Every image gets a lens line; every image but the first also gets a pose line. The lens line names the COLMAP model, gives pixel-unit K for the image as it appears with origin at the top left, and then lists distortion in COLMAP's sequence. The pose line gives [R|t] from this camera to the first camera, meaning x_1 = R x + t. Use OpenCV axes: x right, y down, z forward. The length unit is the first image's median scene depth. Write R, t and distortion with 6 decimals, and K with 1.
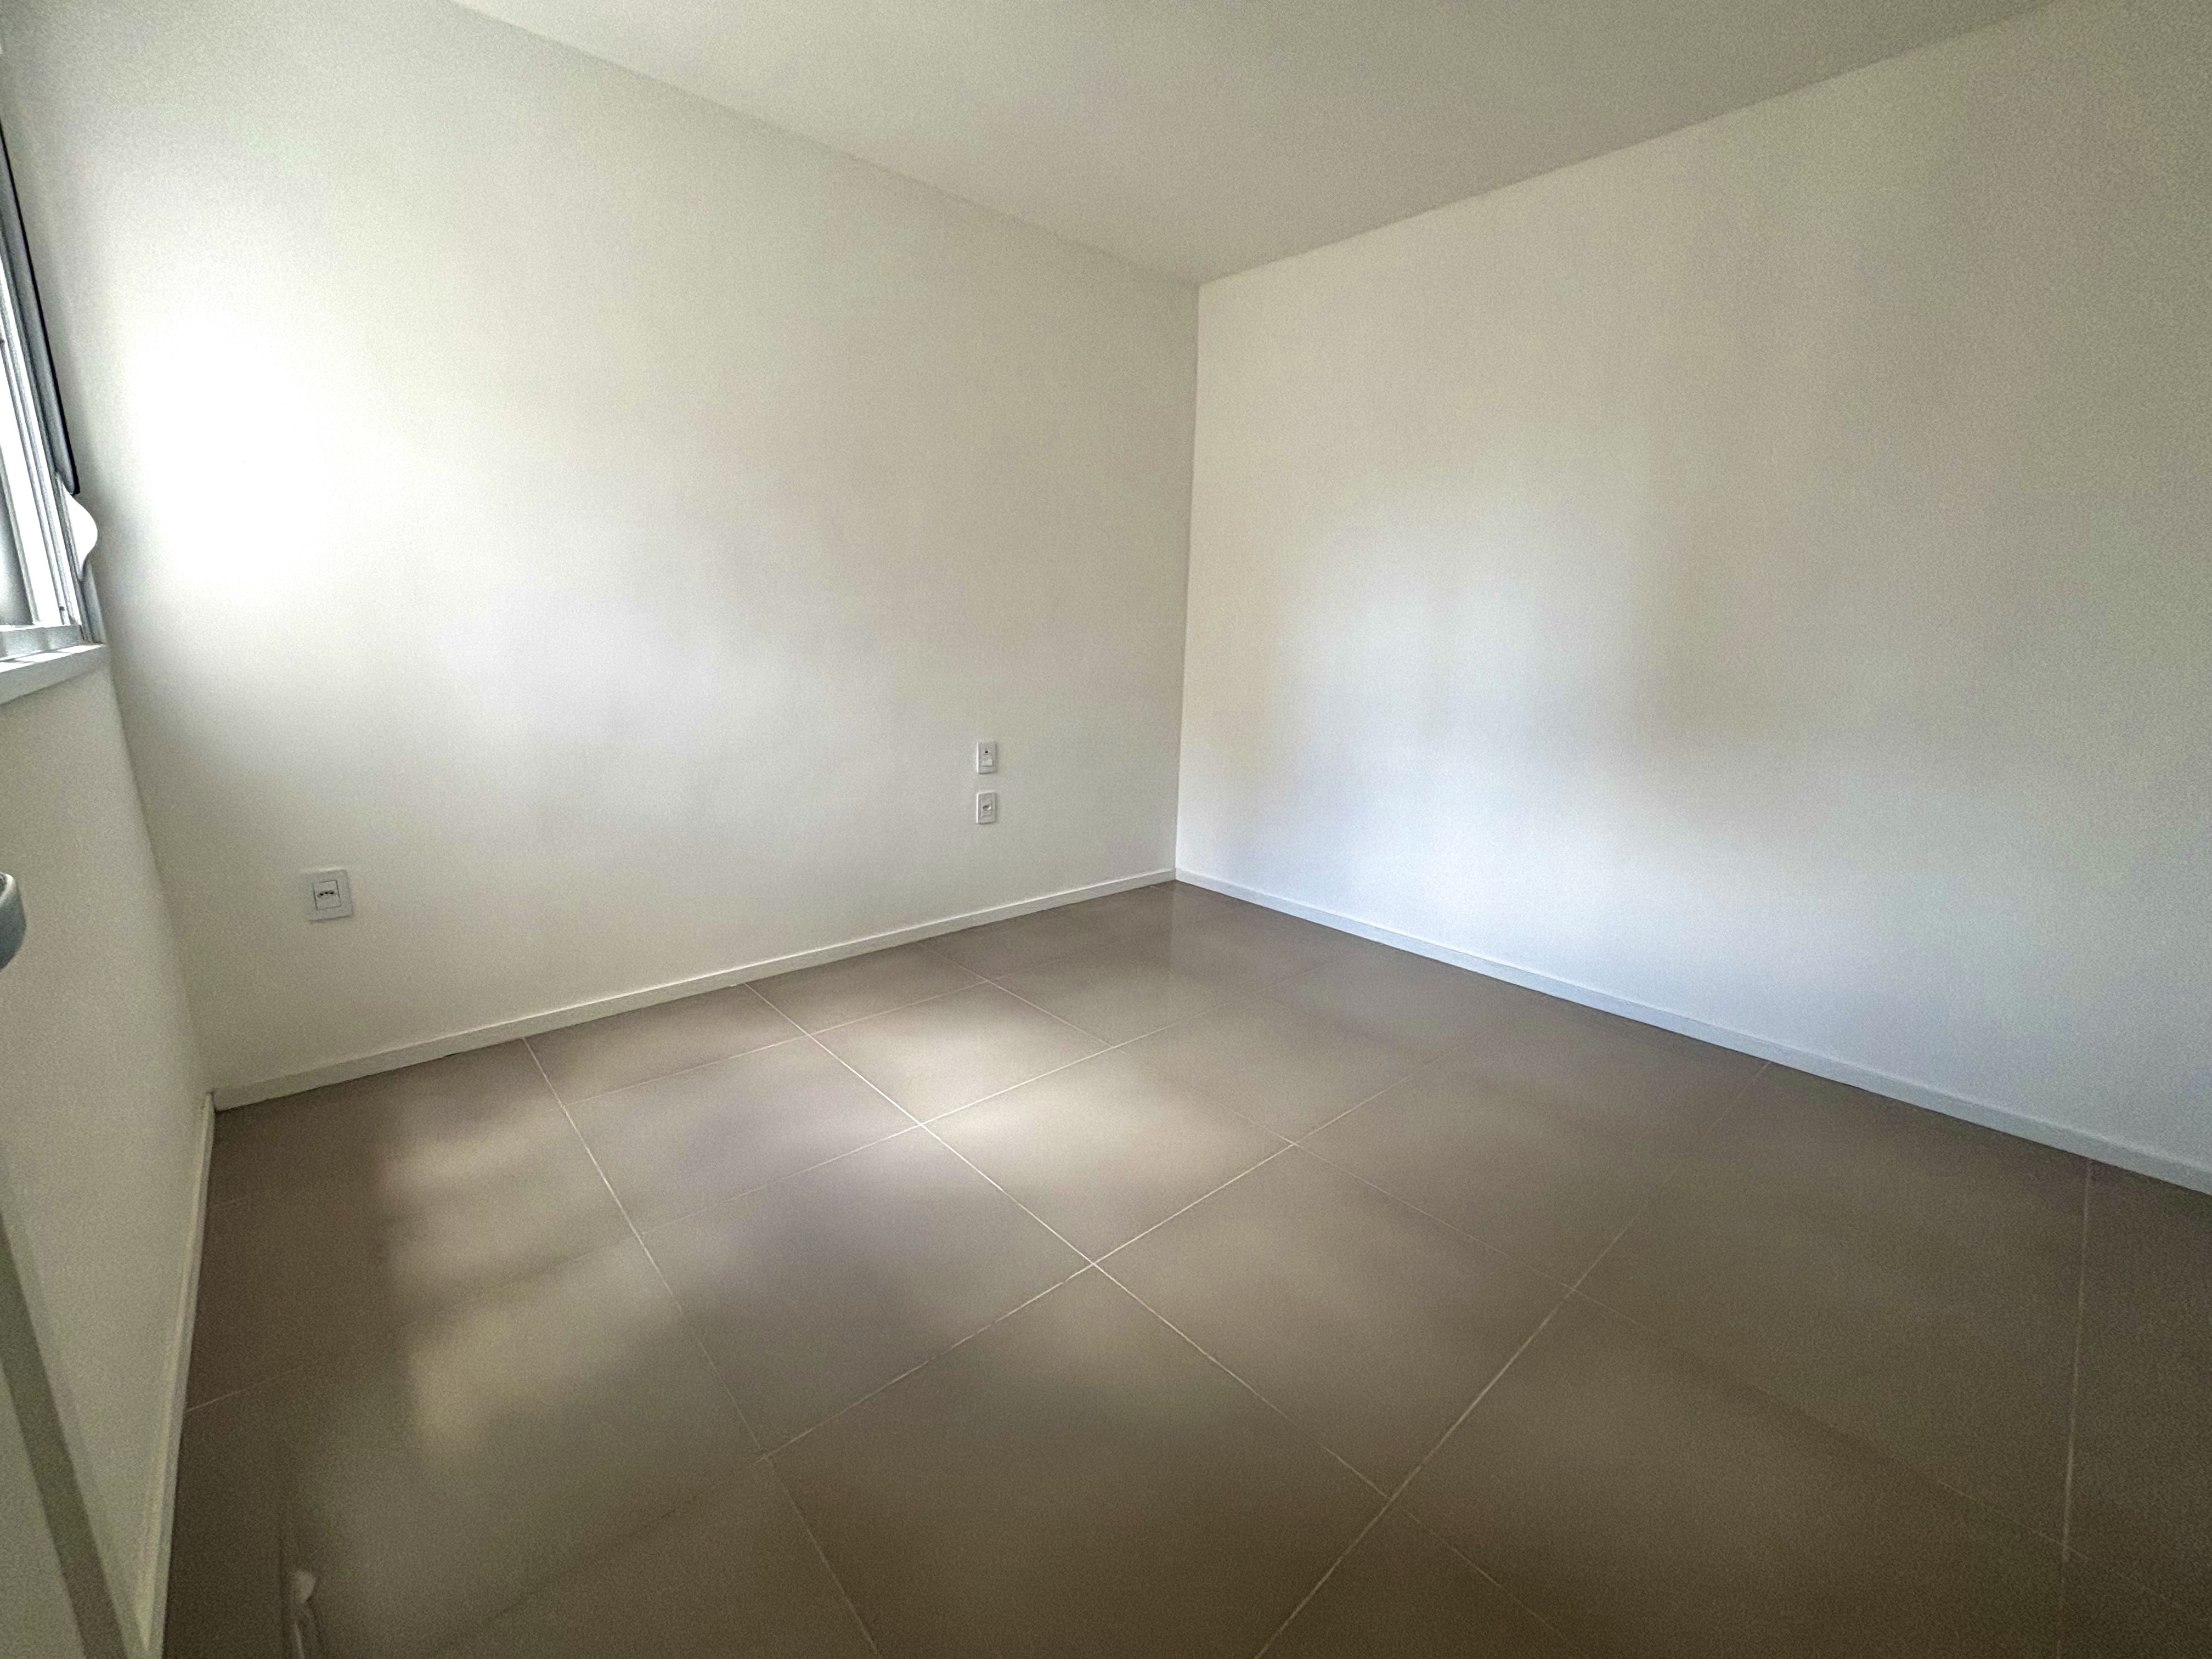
lens RADIAL K [[895.8, 0, 1109.0], [0, 895.8, 823.5], [0, 0, 1]] dist [0.004106, -0.000616]
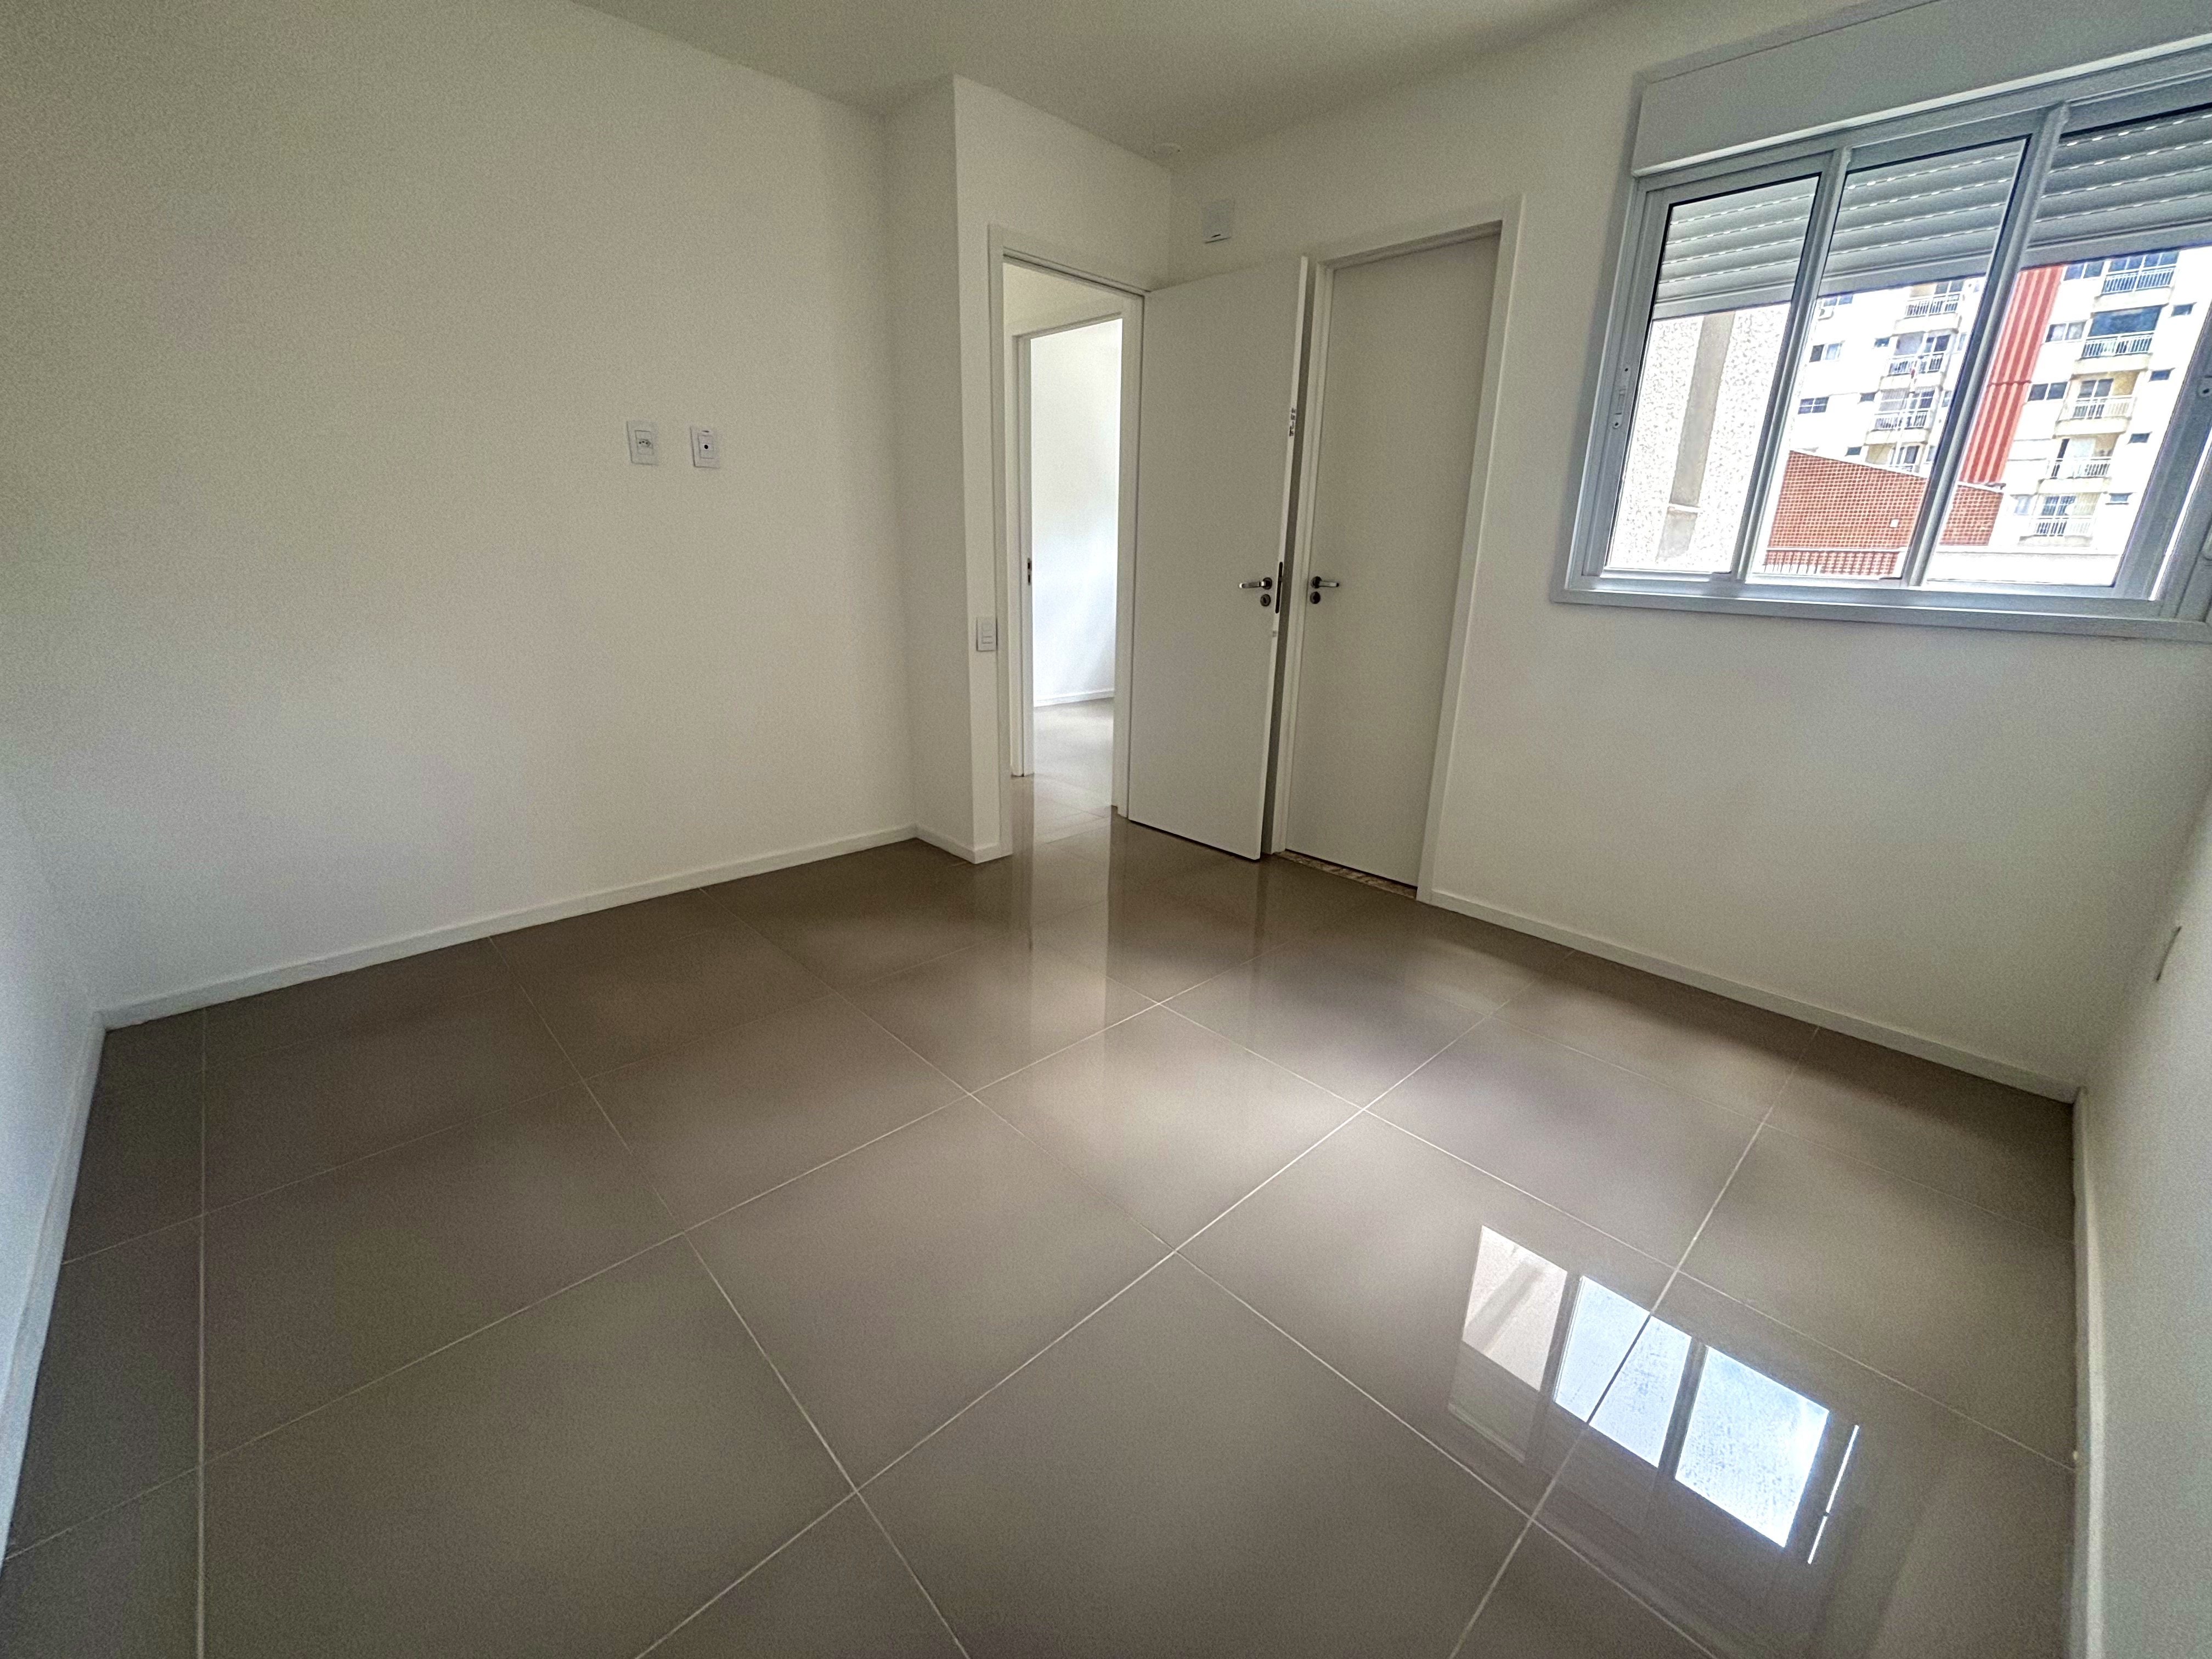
lens RADIAL K [[895.8, 0, 1109.0], [0, 895.8, 823.5], [0, 0, 1]] dist [0.004106, -0.000616]
pose [[-0.998398, -0.037752, -0.042139, 0.070588], [-0.053751, 0.865370, 0.498243, -0.262864], [0.017656, 0.499710, -0.866013, 1.168136]]
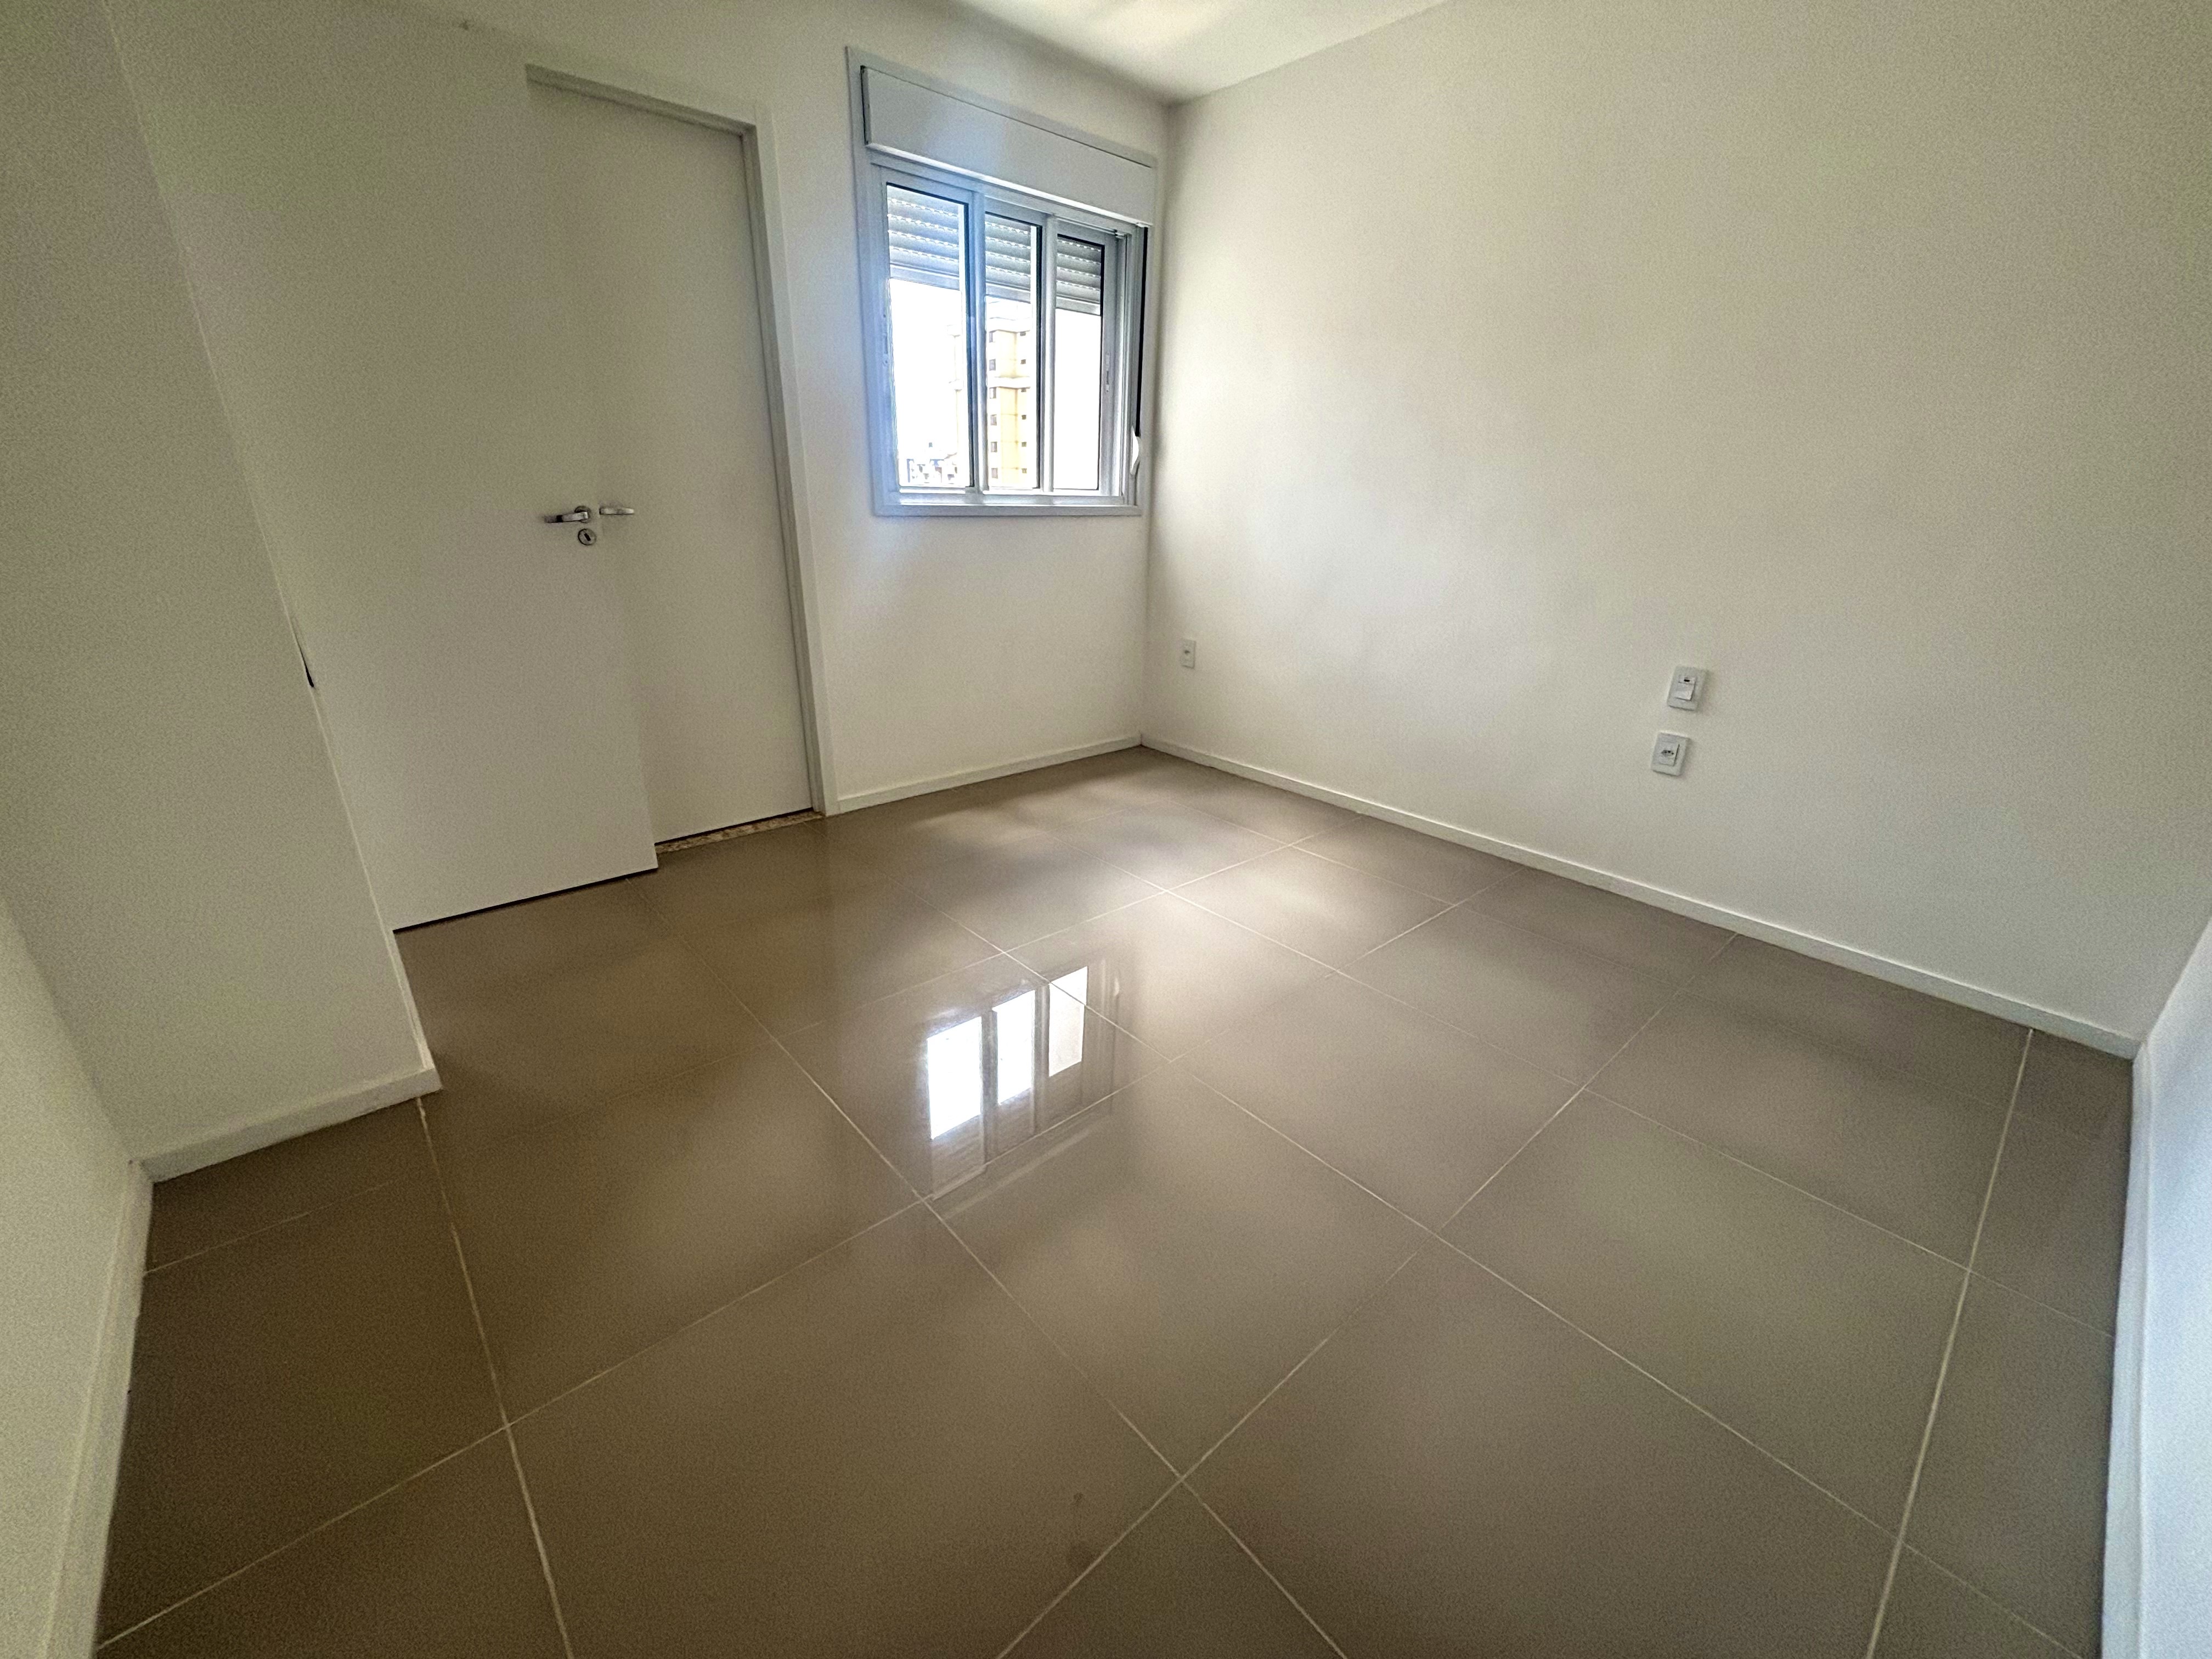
lens RADIAL K [[895.8, 0, 1109.0], [0, 895.8, 823.5], [0, 0, 1]] dist [0.004106, -0.000616]
pose [[0.001702, 0.332275, -0.943181, 0.690171], [-0.241263, 0.915457, 0.322072, -0.107221], [0.970458, 0.227007, 0.081724, 0.557997]]
